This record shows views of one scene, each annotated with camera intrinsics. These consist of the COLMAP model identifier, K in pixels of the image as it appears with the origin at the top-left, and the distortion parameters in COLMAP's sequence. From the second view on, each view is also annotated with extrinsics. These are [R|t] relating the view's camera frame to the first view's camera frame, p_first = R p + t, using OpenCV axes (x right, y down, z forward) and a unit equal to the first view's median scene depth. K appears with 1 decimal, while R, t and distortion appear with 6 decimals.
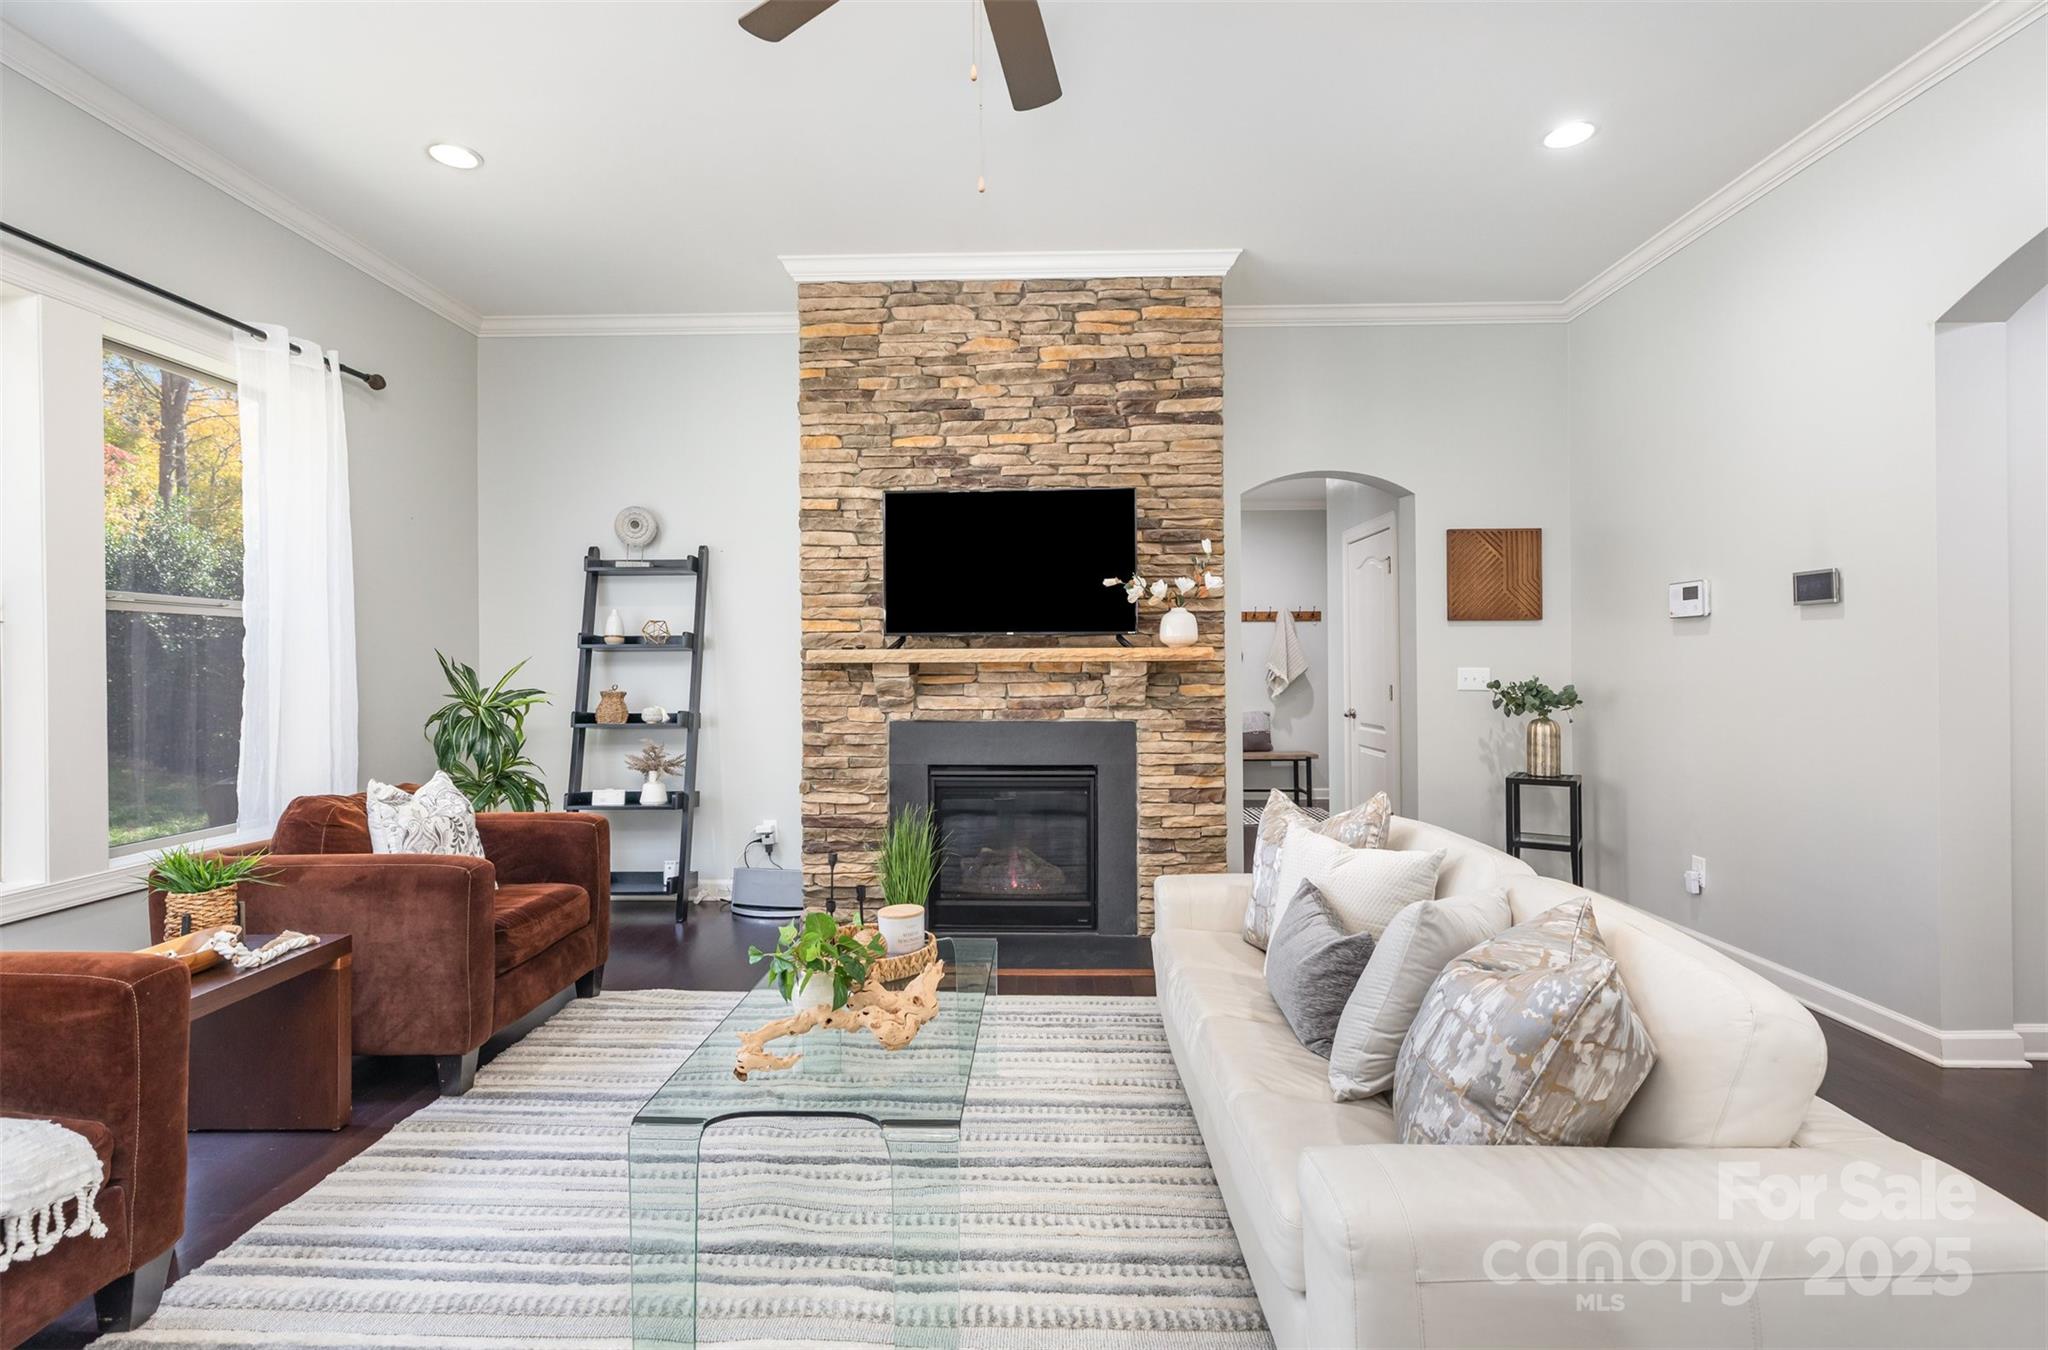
lens RADIAL K [[949.9, 0, 1019.4], [0, 949.9, 665.1], [0, 0, 1]] dist [-0.005090, 0.000555]
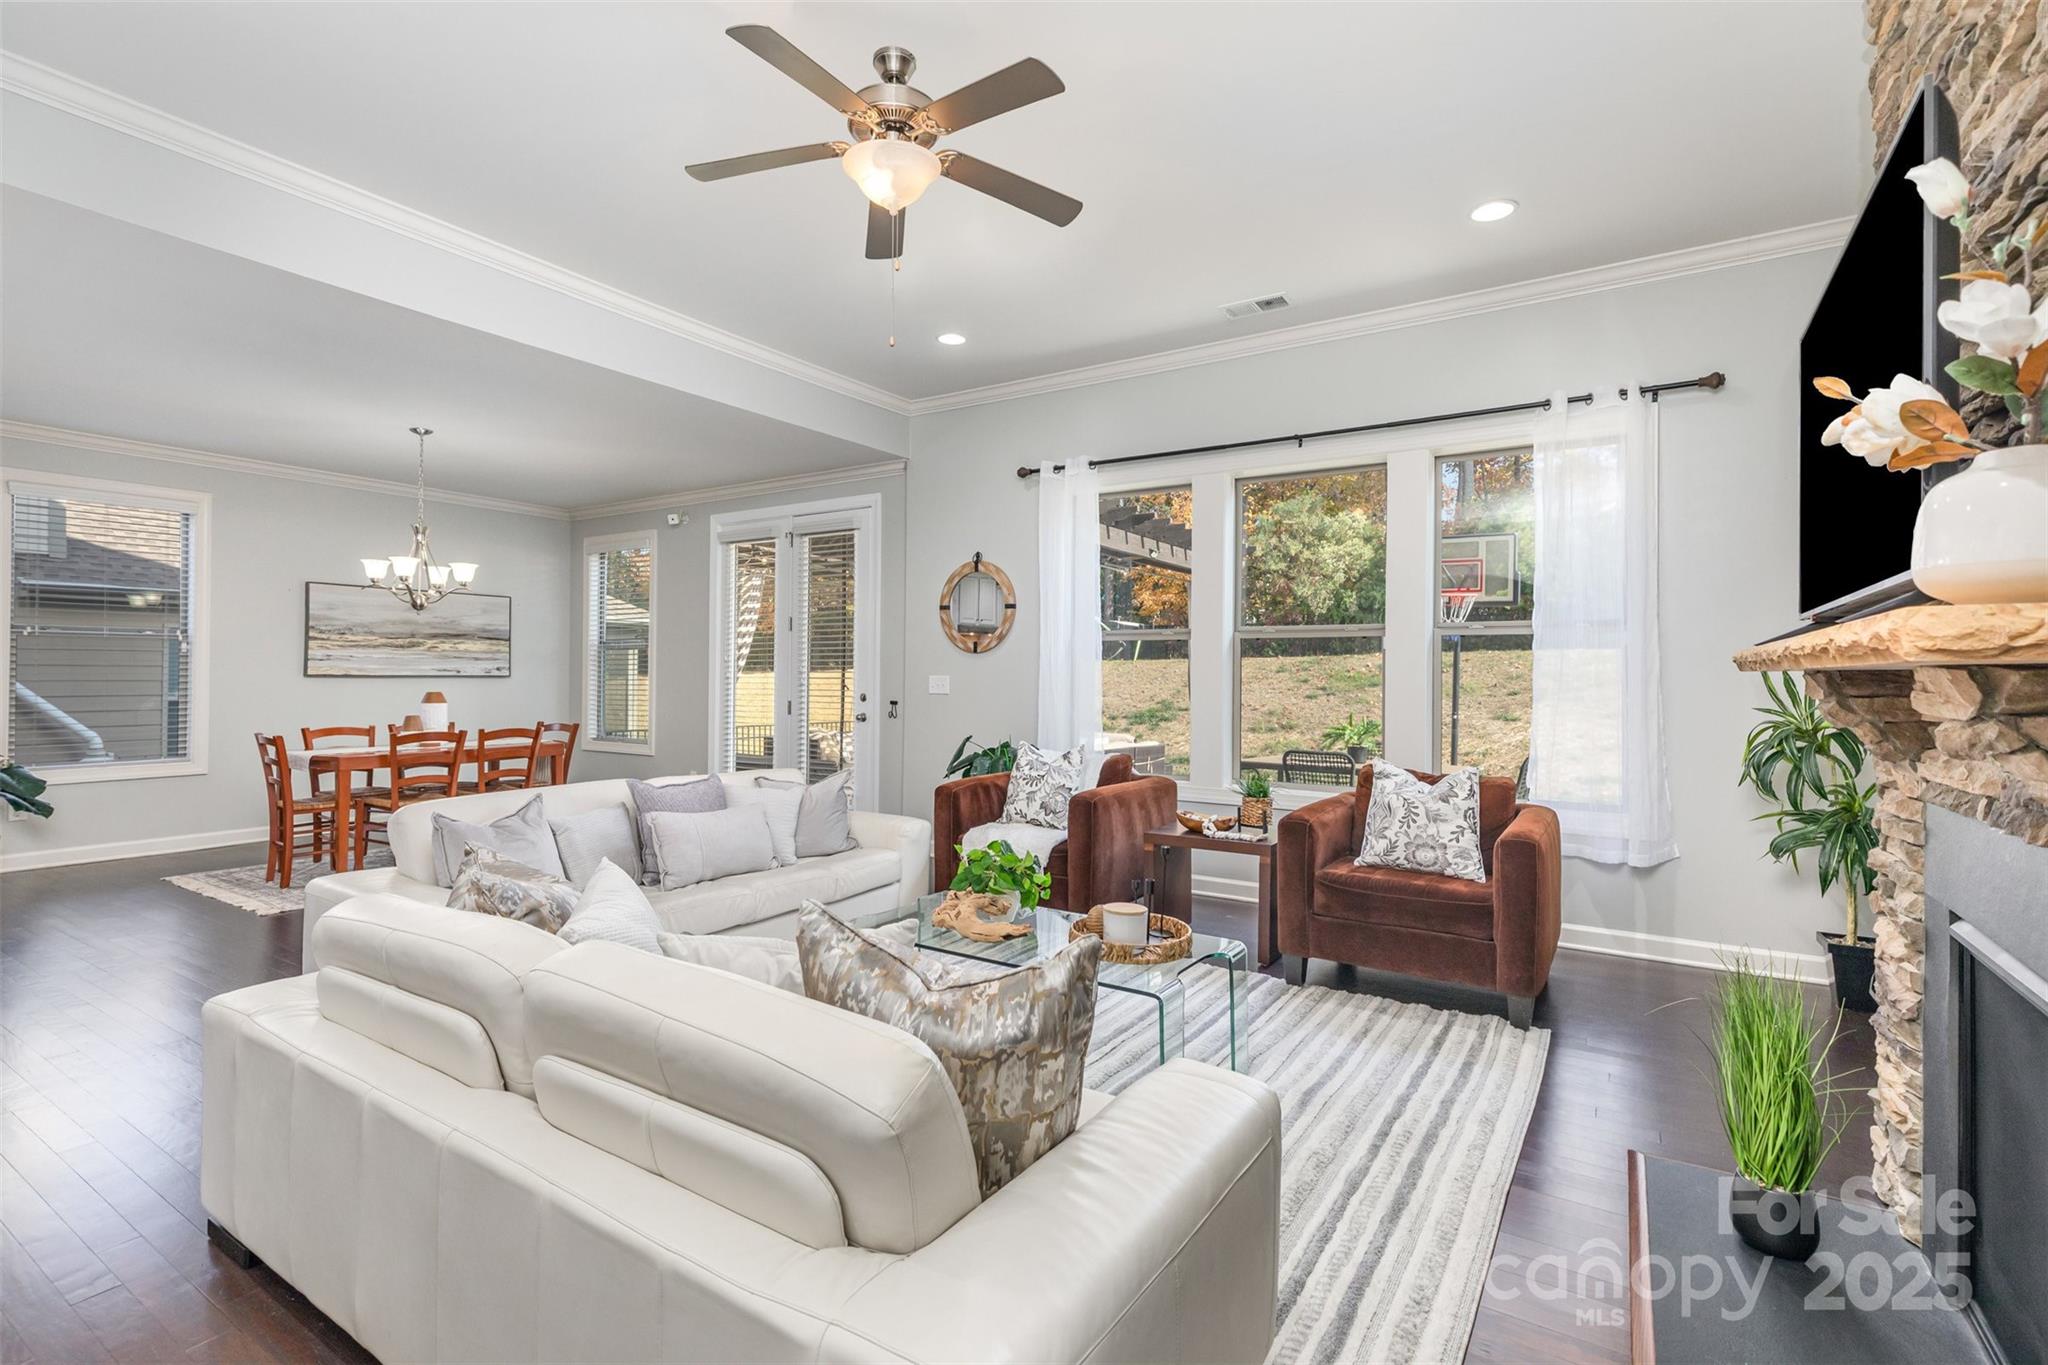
lens RADIAL K [[949.9, 0, 1020.9], [0, 949.9, 679.2], [0, 0, 1]] dist [-0.005090, 0.000555]
pose [[-0.531031, 0.013028, -0.847252, 0.497253], [-0.000887, 0.999873, 0.015931, -0.008477], [0.847352, 0.009211, -0.530952, 0.876876]]
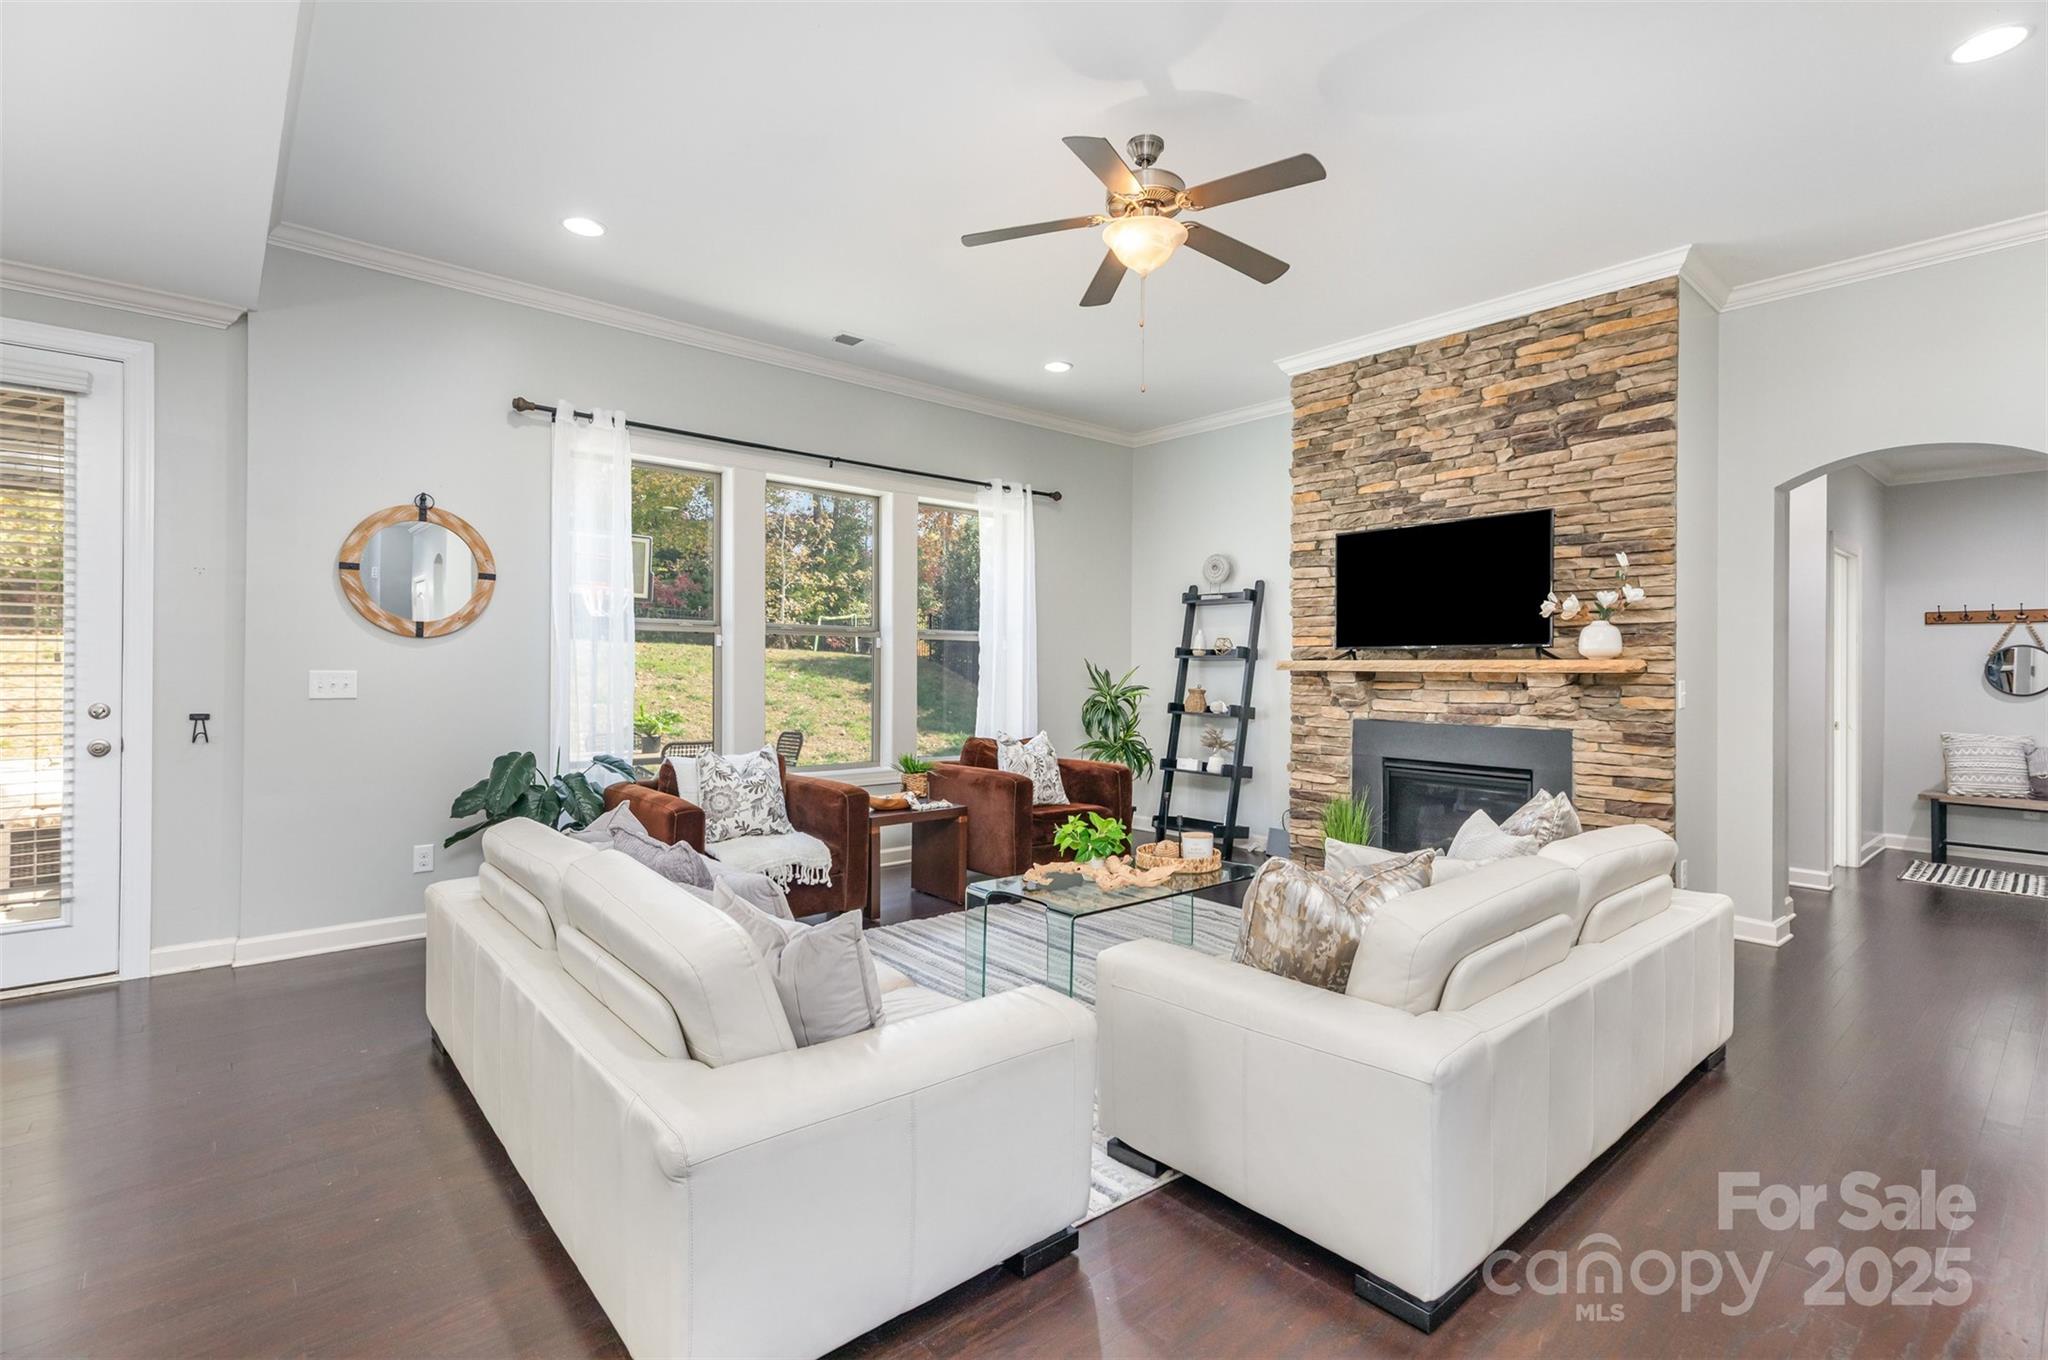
lens RADIAL K [[949.9, 0, 1034.1], [0, 949.9, 669.8], [0, 0, 1]] dist [-0.005090, 0.000555]
pose [[0.675729, 0.012128, -0.737050, 0.488703], [-0.012841, 0.999907, 0.004681, -0.004501], [0.737038, 0.006302, 0.675822, -0.131237]]
